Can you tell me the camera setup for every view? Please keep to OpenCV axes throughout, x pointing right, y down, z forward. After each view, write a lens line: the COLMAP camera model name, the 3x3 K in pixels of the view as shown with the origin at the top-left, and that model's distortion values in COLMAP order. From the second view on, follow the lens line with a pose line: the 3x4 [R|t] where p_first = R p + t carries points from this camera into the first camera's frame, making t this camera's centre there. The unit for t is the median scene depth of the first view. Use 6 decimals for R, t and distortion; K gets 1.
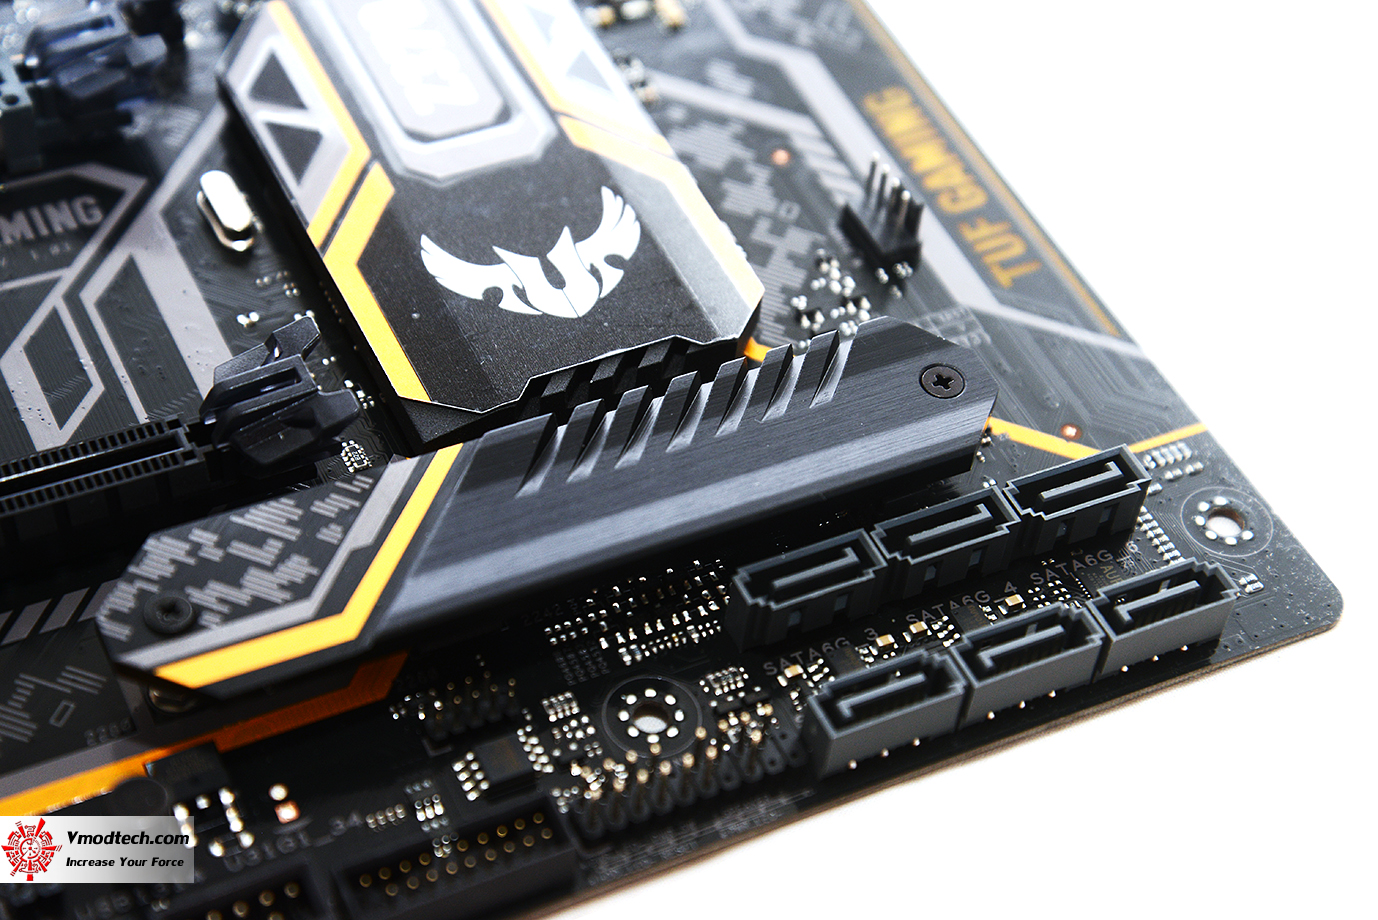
lens RADIAL K [[2553.6, 0, 689.0], [0, 2553.6, 460.0], [0, 0, 1]] dist [0.271398, 0.033999]
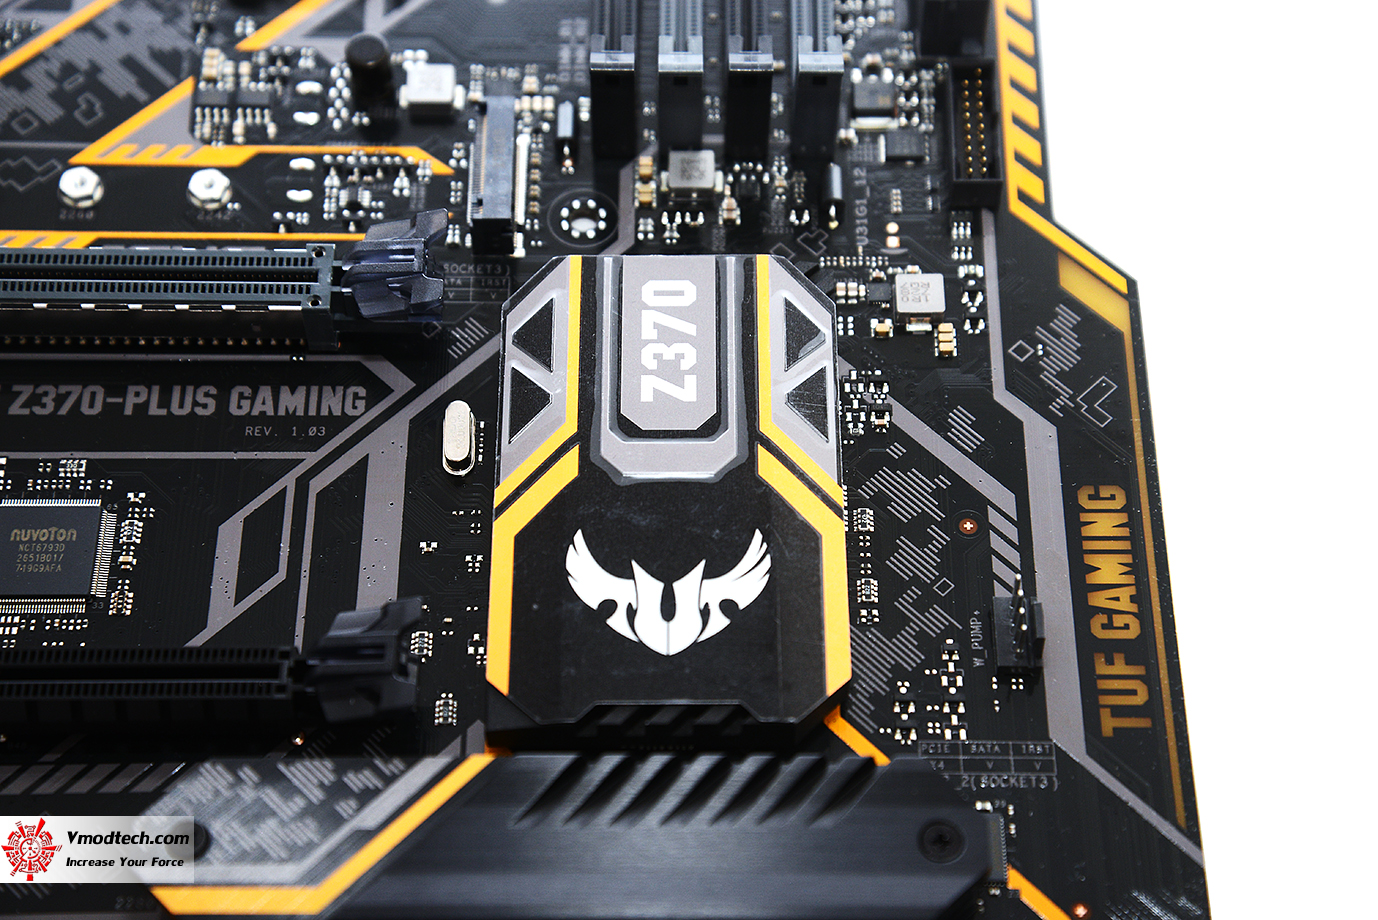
lens RADIAL K [[2624.8, 0, 689.0], [0, 2624.8, 460.0], [0, 0, 1]] dist [0.314269, 0.216742]
pose [[0.895237, 0.322172, -0.307824, 0.283275], [-0.278857, 0.943899, 0.176900, -0.333980], [0.347547, -0.072528, 0.934853, -0.050482]]
